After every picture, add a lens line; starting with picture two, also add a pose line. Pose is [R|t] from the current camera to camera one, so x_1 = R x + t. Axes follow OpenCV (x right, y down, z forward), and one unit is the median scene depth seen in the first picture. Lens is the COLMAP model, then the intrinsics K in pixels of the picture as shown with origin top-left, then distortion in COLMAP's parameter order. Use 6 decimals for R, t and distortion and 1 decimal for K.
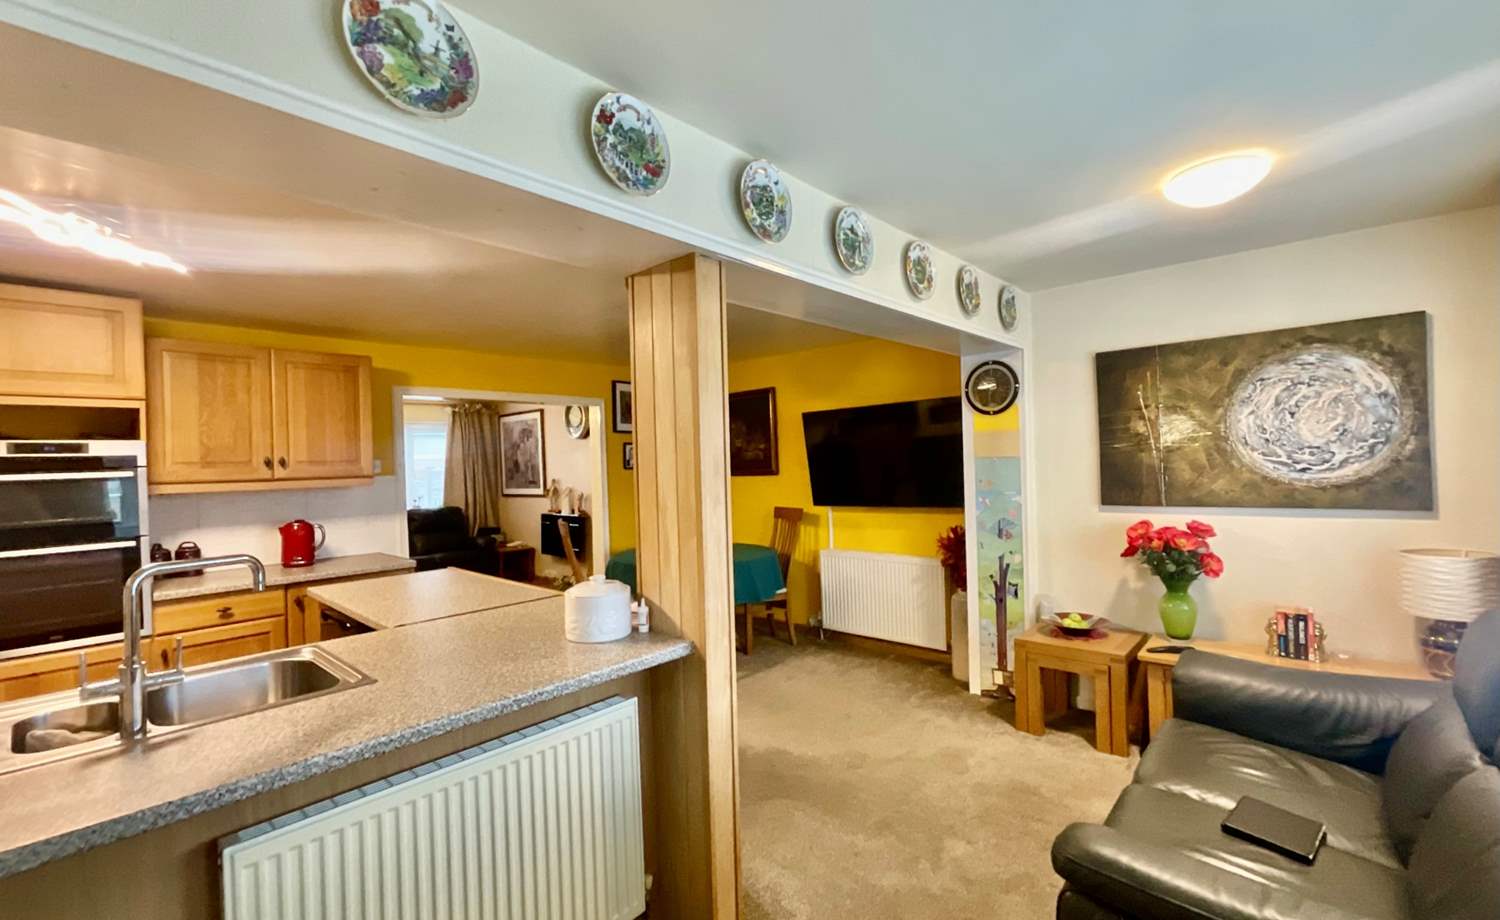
lens RADIAL K [[628.5, 0, 745.1], [0, 628.5, 460.9], [0, 0, 1]] dist [0.011405, 0.000203]
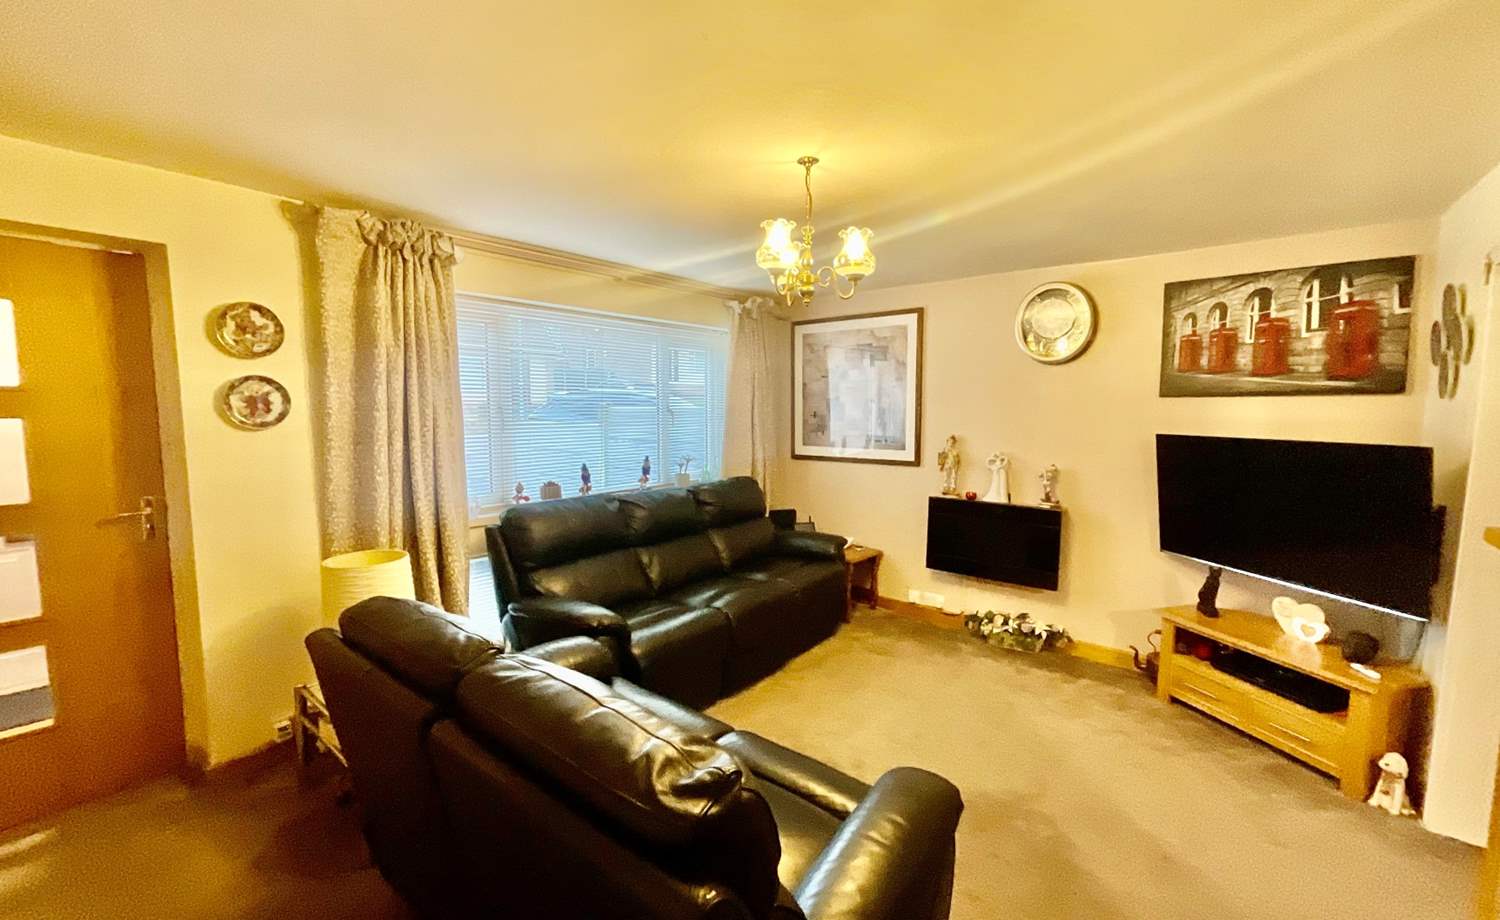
lens RADIAL K [[628.5, 0, 745.1], [0, 628.5, 460.9], [0, 0, 1]] dist [0.011405, 0.000203]
pose [[0.999131, 0.033962, 0.024165, -1.161452], [-0.035997, 0.995339, 0.089467, 0.017305], [-0.021014, -0.090259, 0.995697, 1.040214]]
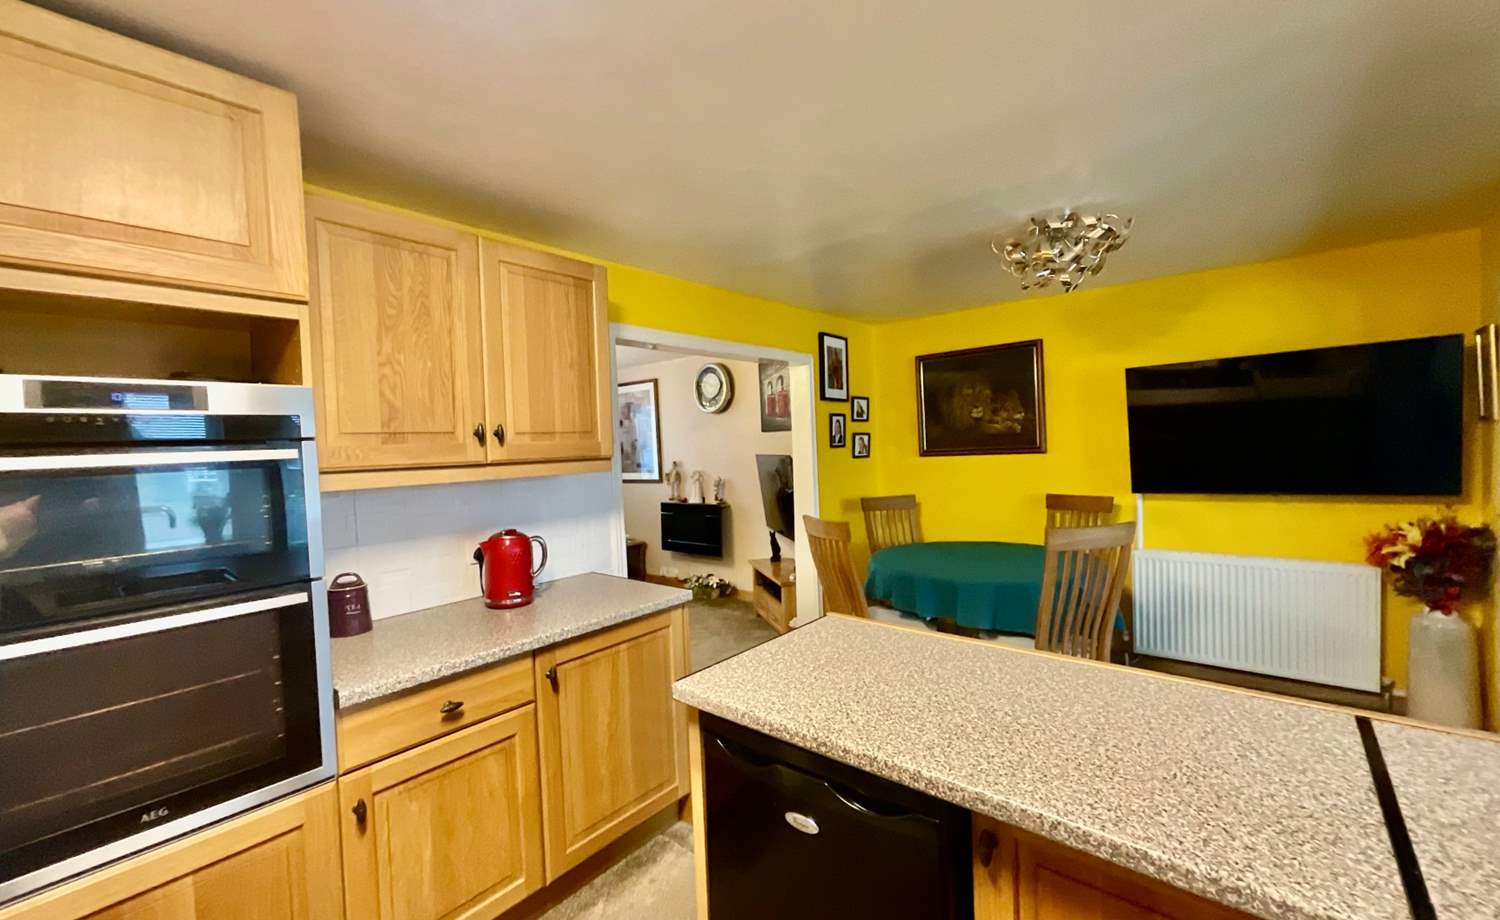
lens RADIAL K [[600.9, 0, 763.4], [0, 600.9, 460.3], [0, 0, 1]] dist [0.006282, 0.000128]
pose [[0.998611, -0.008400, 0.052009, -0.527806], [0.006970, 0.999594, 0.027619, 0.013180], [-0.052220, -0.027218, 0.998265, 0.437818]]
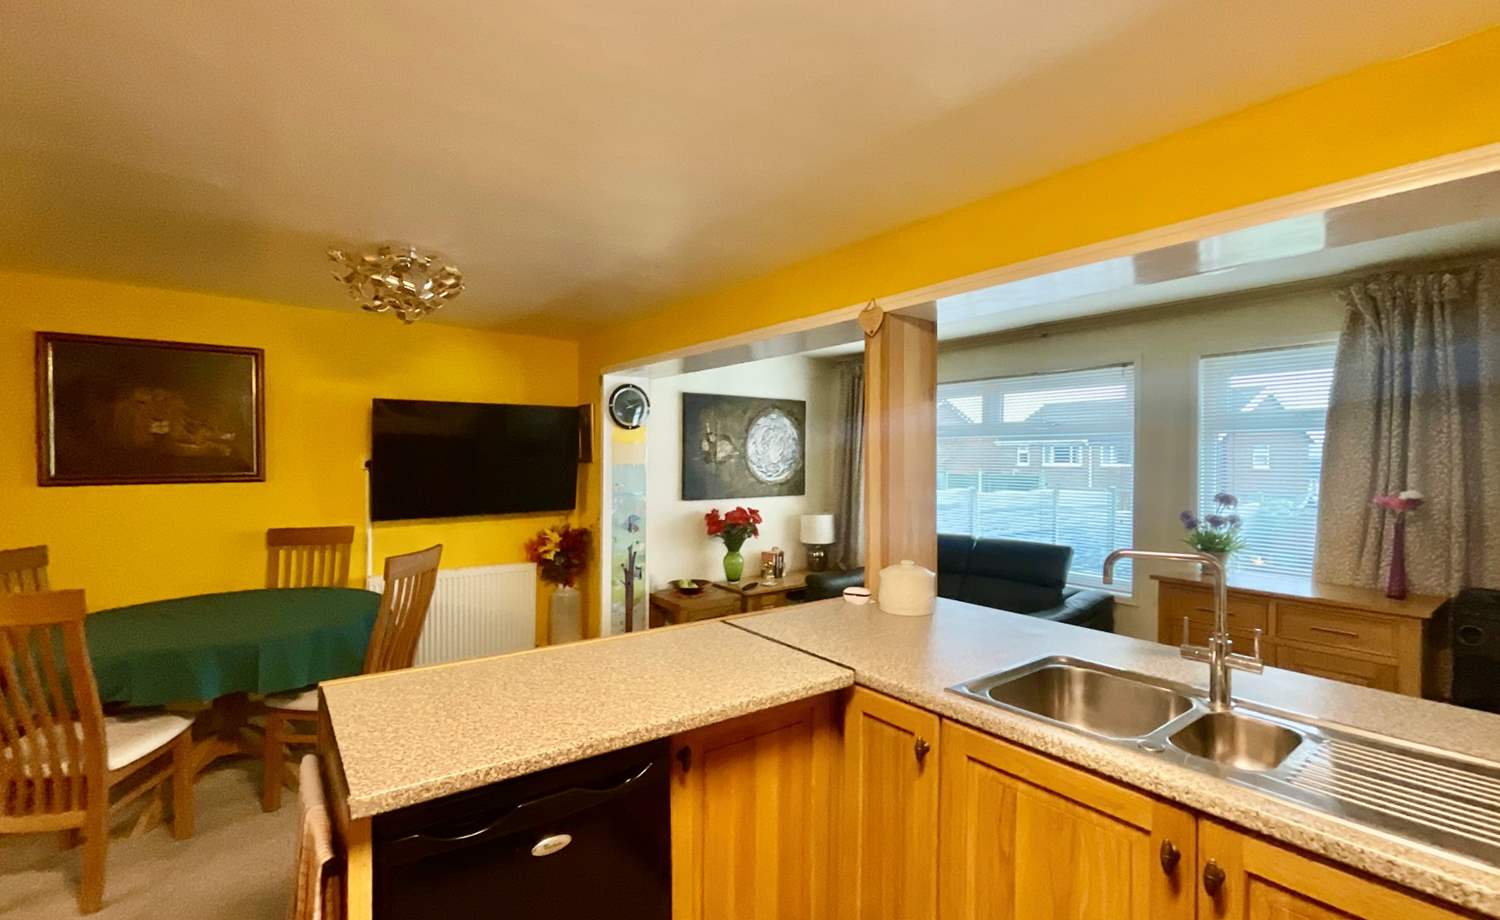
lens RADIAL K [[628.5, 0, 745.1], [0, 628.5, 460.9], [0, 0, 1]] dist [0.011405, 0.000203]
pose [[0.214549, 0.027785, 0.976318, -0.780857], [-0.014877, 0.999572, -0.025177, 0.015301], [-0.976600, -0.009123, 0.214871, 0.565673]]
